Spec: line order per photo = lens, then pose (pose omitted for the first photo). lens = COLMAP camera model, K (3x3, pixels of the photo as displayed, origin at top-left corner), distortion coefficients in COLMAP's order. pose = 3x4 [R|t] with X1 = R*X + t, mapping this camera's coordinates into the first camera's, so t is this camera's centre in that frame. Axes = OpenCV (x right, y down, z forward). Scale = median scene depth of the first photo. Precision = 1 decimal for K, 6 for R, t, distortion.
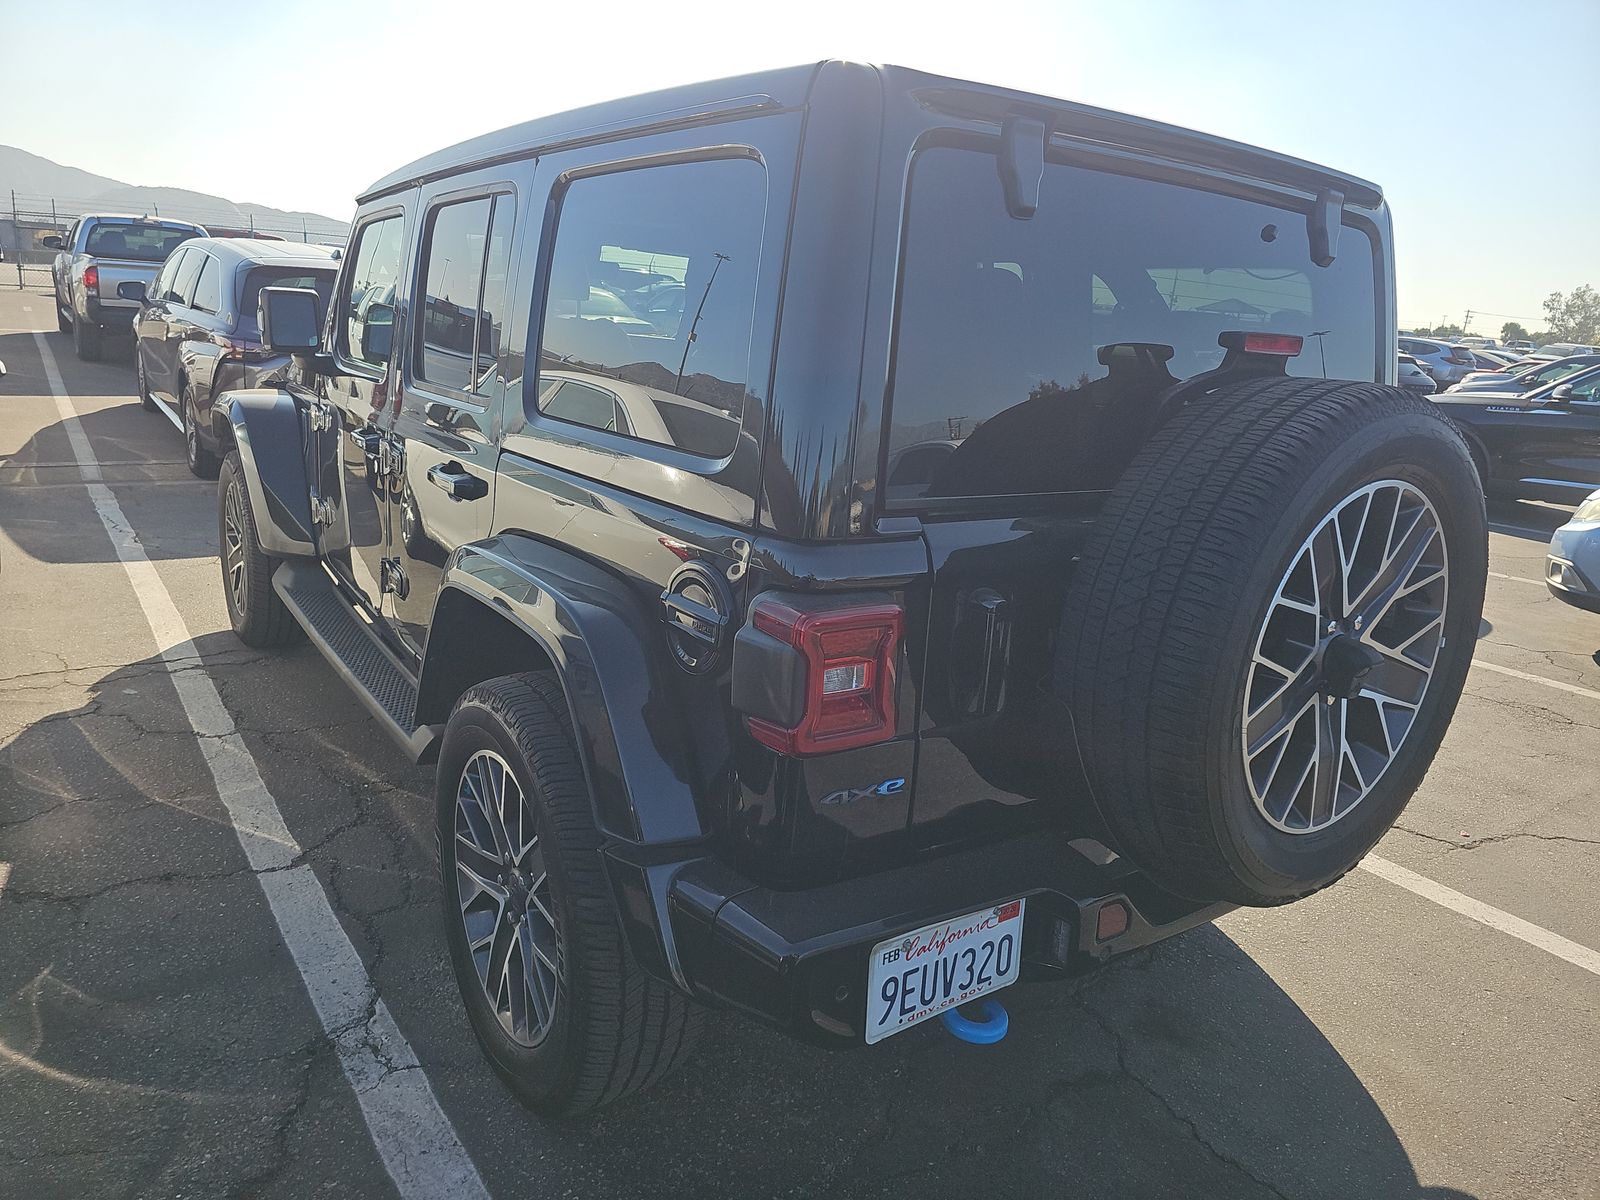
lens RADIAL K [[1109.7, 0, 802.8], [0, 1109.7, 608.8], [0, 0, 1]] dist [0.024166, -0.040289]
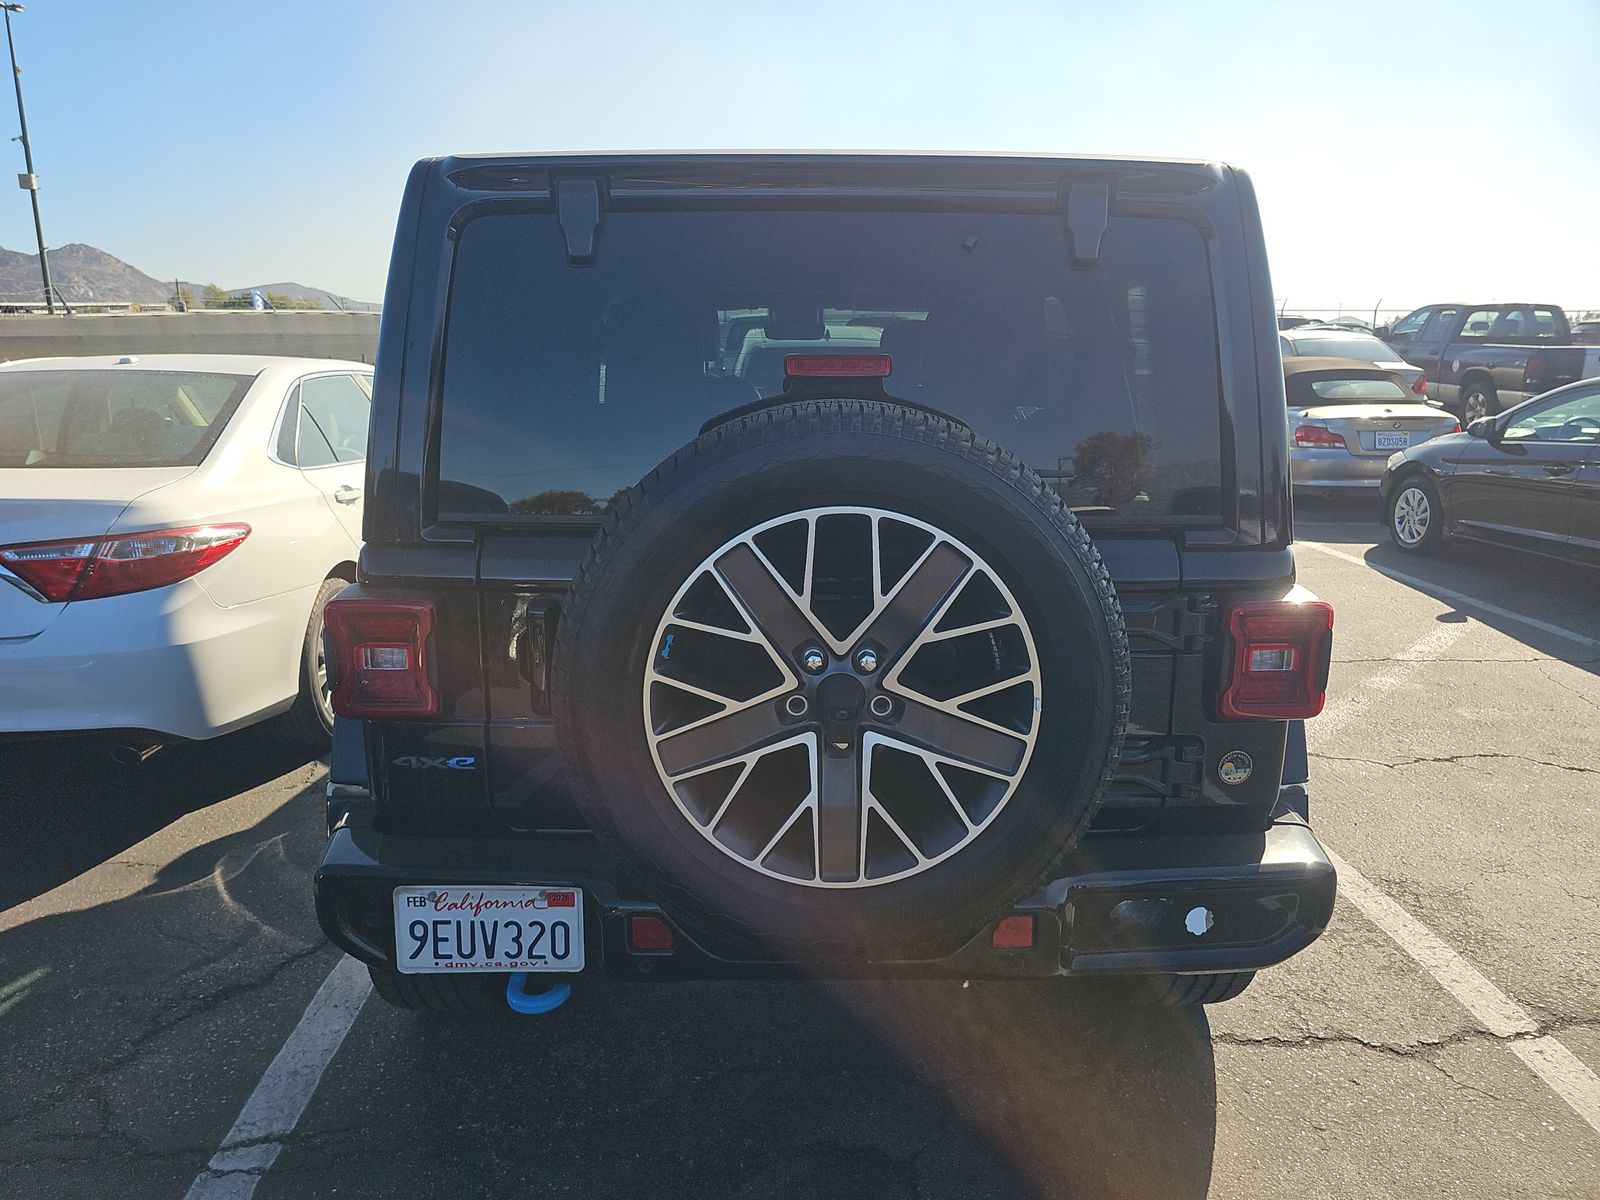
lens RADIAL K [[1059.9, 0, 800.0], [0, 1059.9, 600.0], [0, 0, 1]] dist [0.059223, -0.100129]
pose [[0.814064, 0.051965, -0.578446, 0.994773], [-0.097485, 0.994084, -0.047890, 0.007937], [0.572535, 0.095375, 0.814314, 0.262028]]
